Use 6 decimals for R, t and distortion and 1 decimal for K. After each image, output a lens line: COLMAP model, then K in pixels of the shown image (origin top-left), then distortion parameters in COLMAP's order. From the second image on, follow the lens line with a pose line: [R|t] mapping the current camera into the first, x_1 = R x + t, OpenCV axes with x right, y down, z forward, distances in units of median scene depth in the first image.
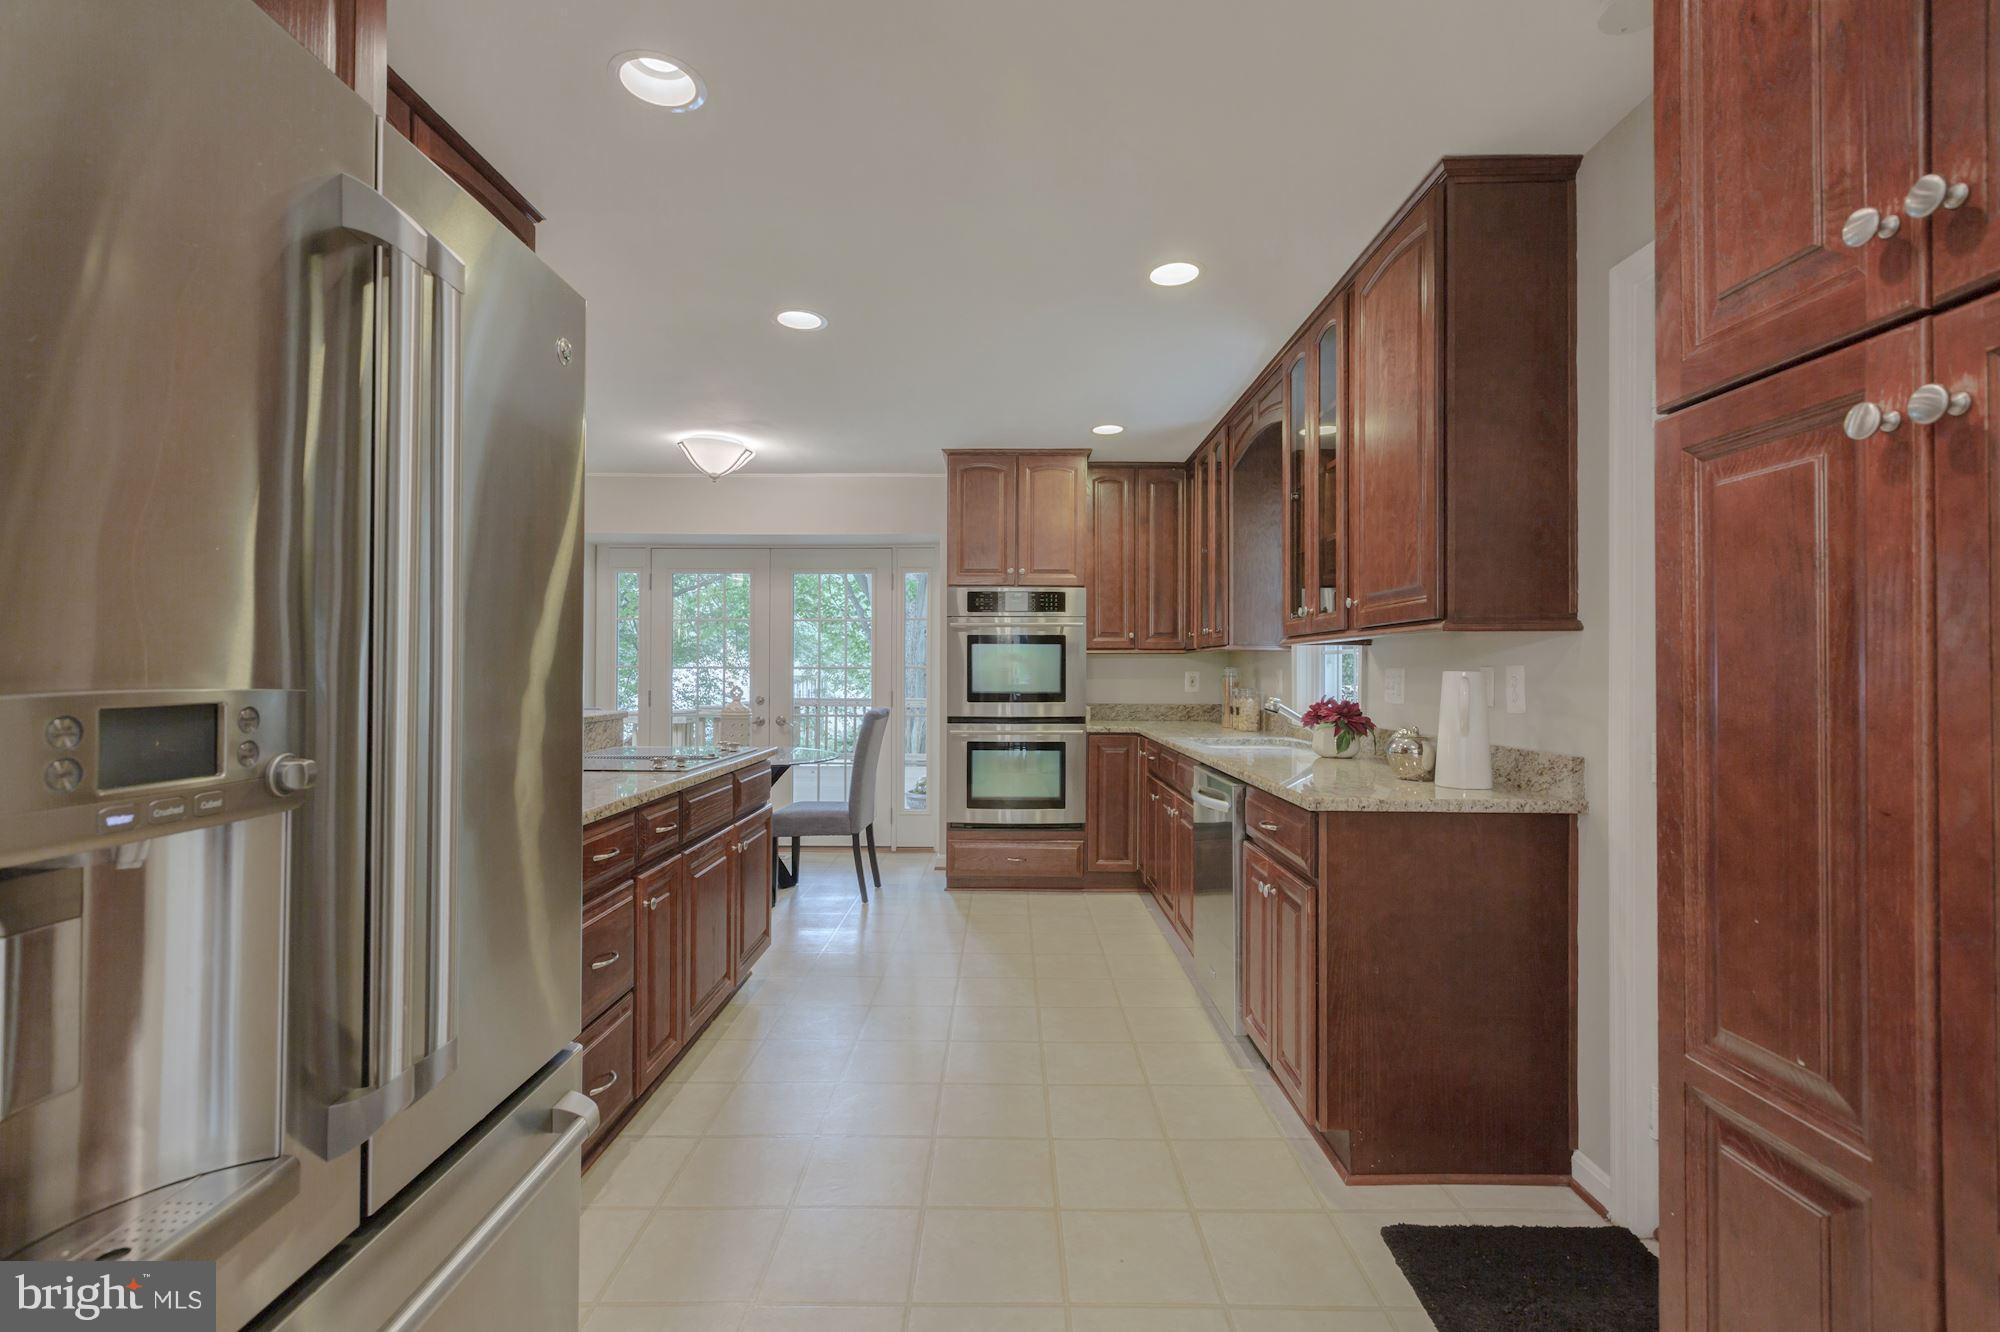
lens RADIAL K [[894.0, 0, 1000.0], [0, 894.0, 666.0], [0, 0, 1]] dist [-0.001696, -0.000505]
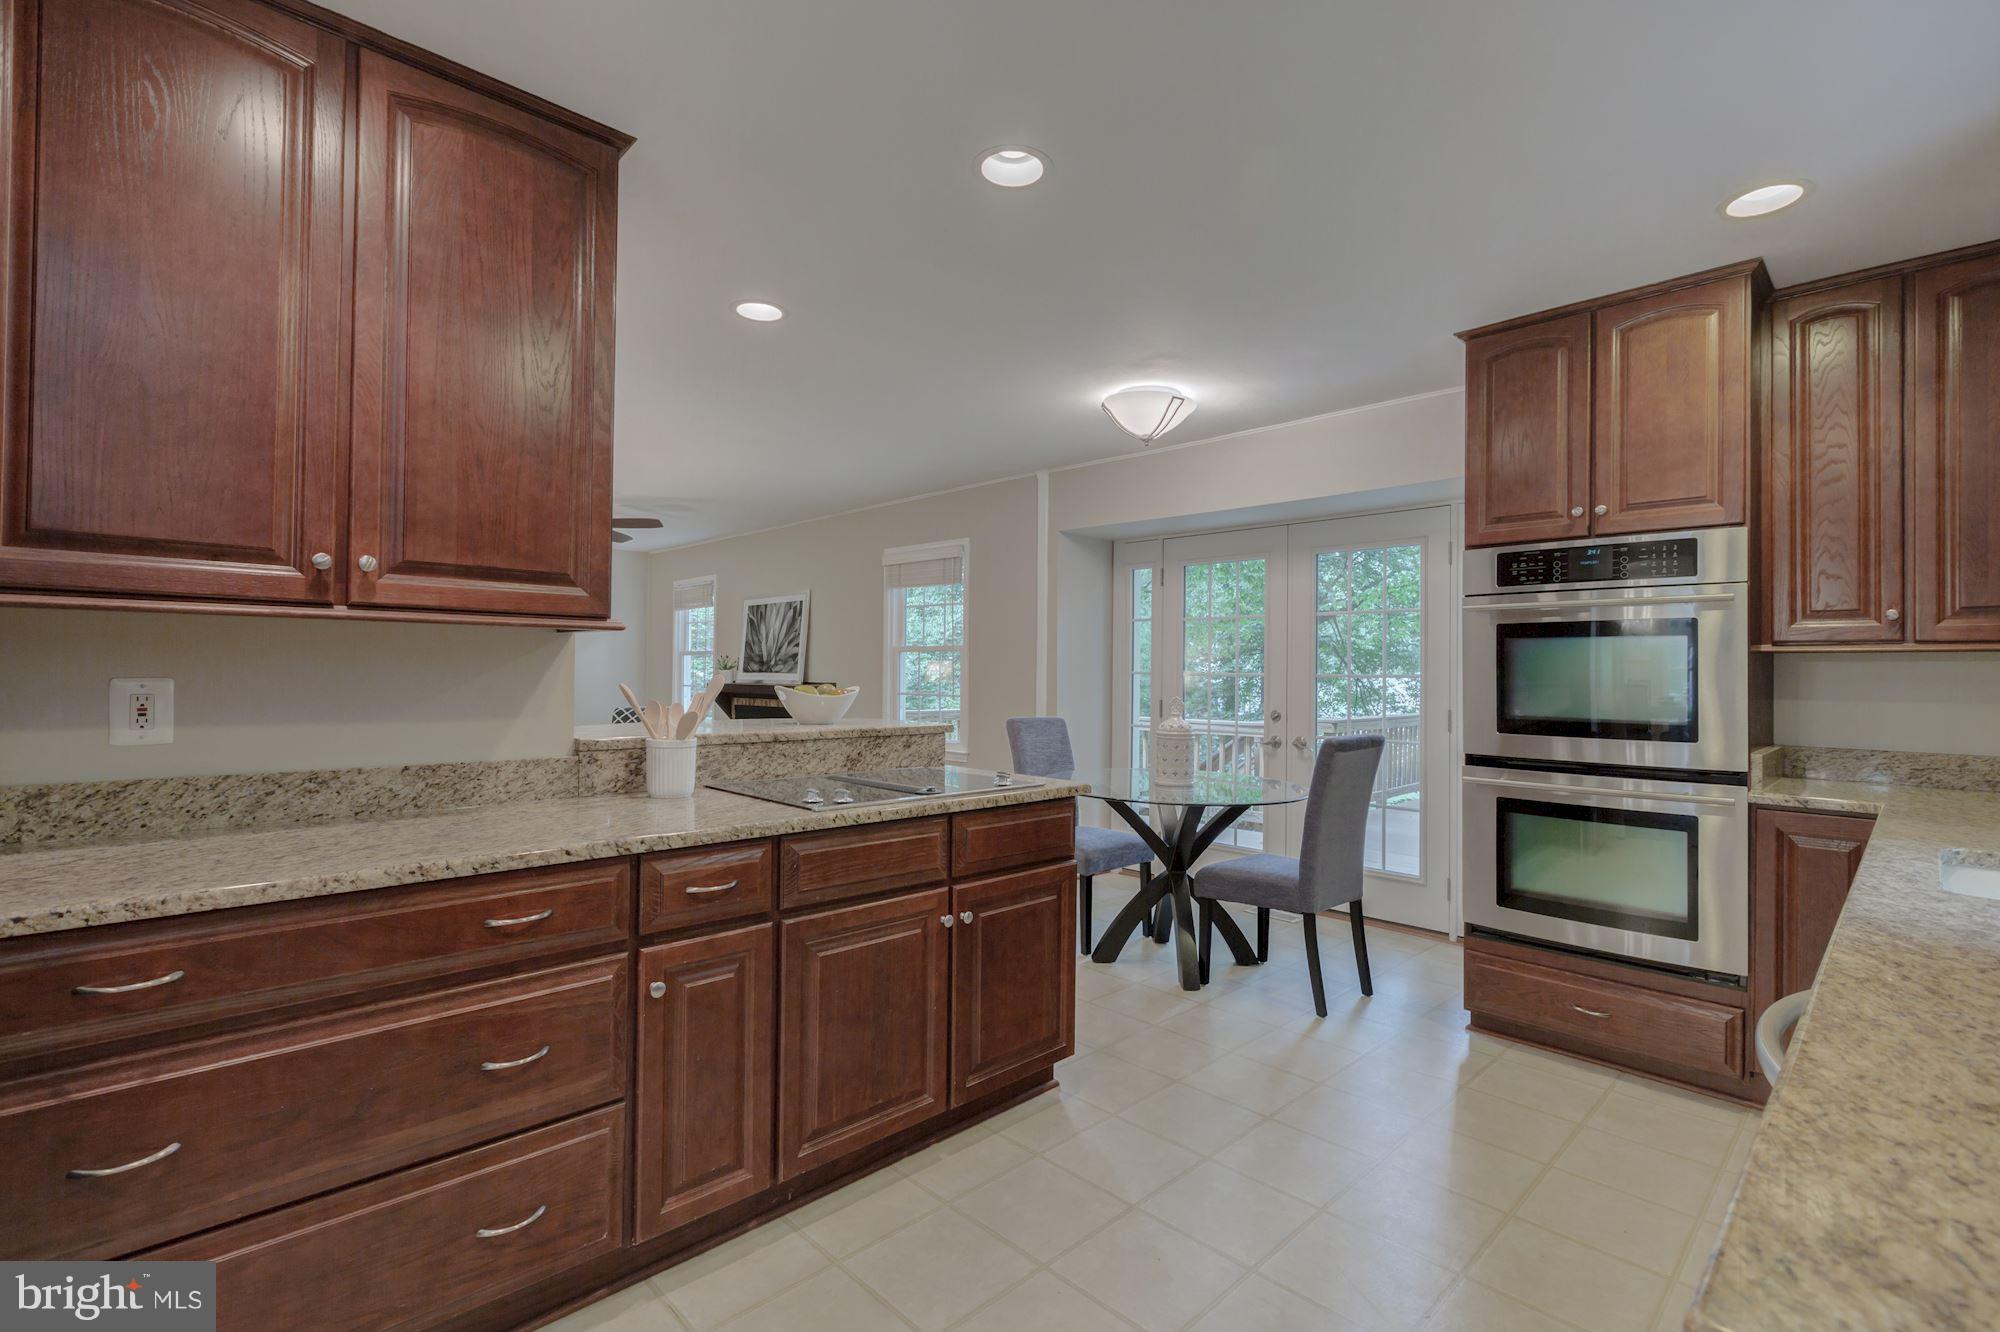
lens RADIAL K [[902.5, 0, 1002.7], [0, 902.5, 663.6], [0, 0, 1]] dist [0.002559, 0.000260]
pose [[0.703232, -0.000983, -0.710960, 0.165837], [-0.006174, 0.999953, -0.007490, -0.000801], [0.710934, 0.009657, 0.703193, 0.320081]]
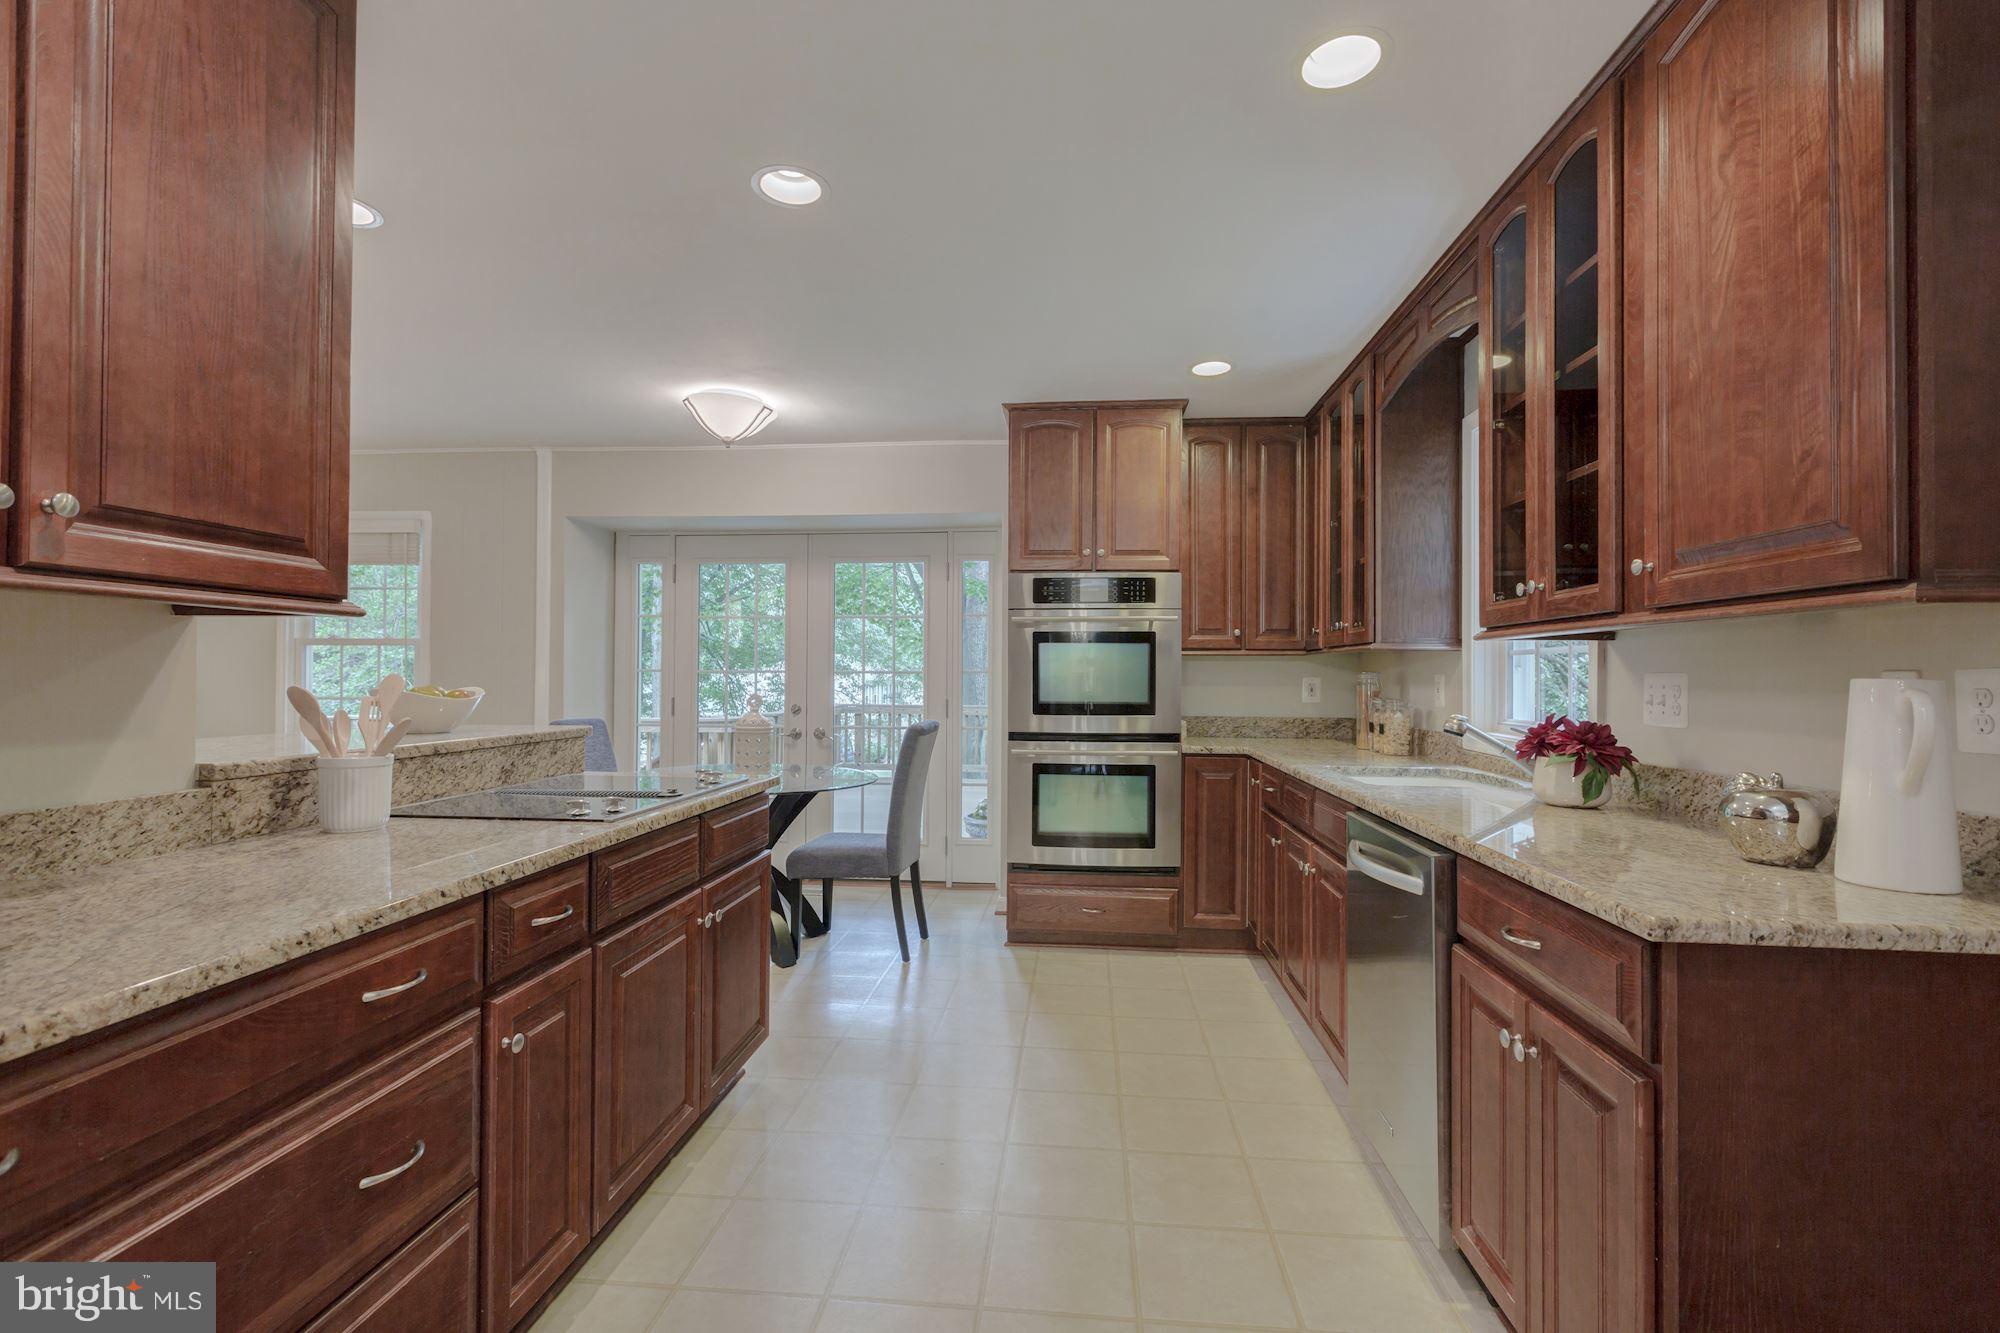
lens RADIAL K [[894.0, 0, 1000.0], [0, 894.0, 666.5], [0, 0, 1]] dist [-0.001696, -0.000505]
pose [[0.996327, 0.001353, -0.085617, 0.003027], [-0.001797, 0.999985, -0.005108, 0.000982], [0.085609, 0.005243, 0.996315, 0.189448]]
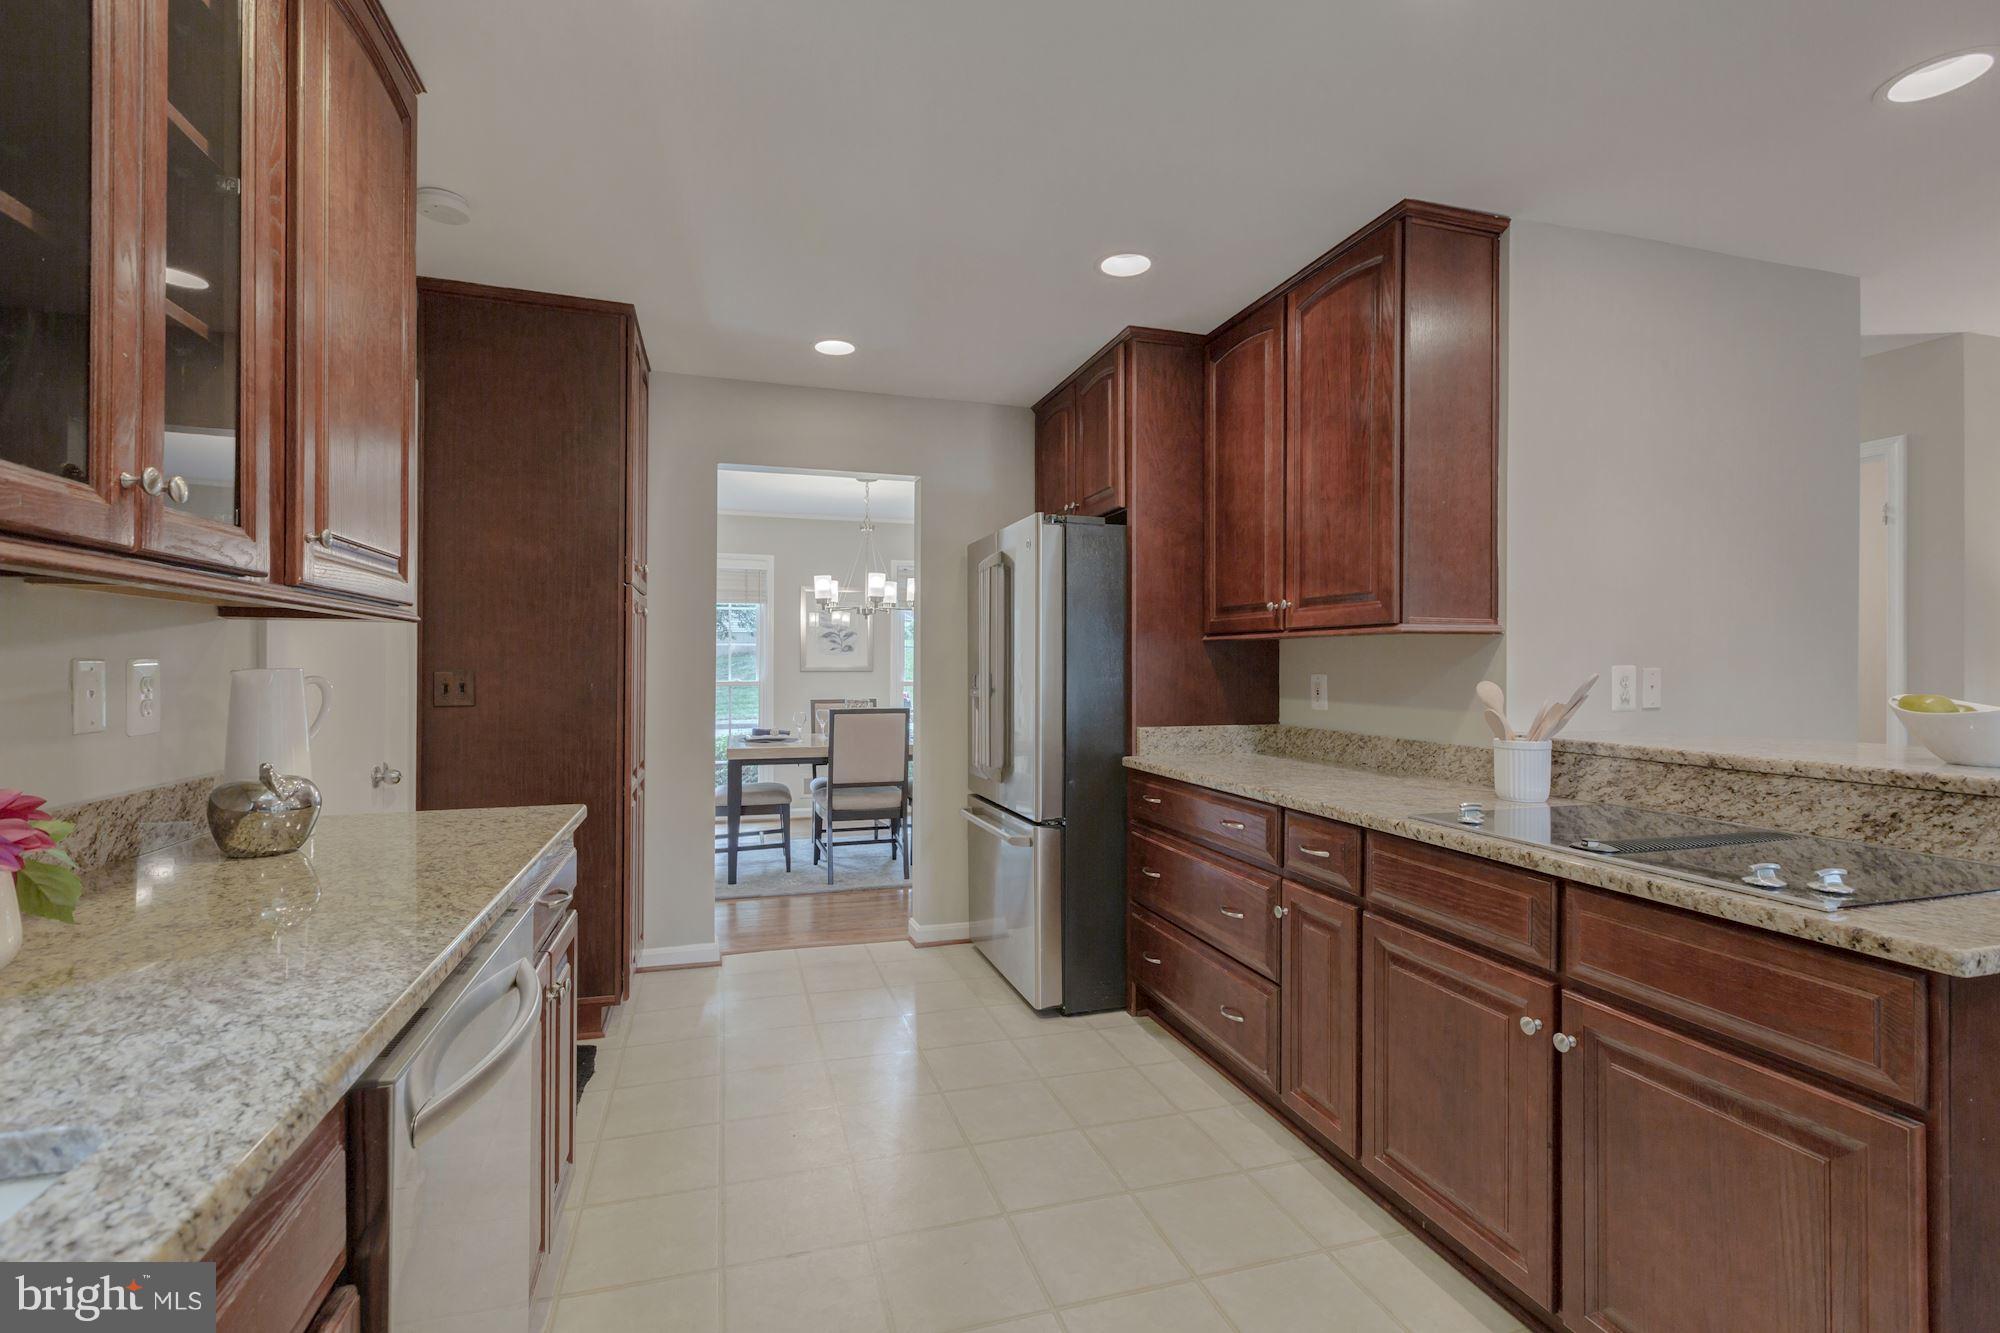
lens RADIAL K [[873.3, 0, 995.4], [0, 873.3, 661.9], [0, 0, 1]] dist [0.001582, -0.011815]
pose [[-0.953073, -0.006768, -0.302664, 0.091726], [-0.004393, 0.999954, -0.008525, 0.002014], [0.302707, -0.006795, -0.953059, 0.859754]]
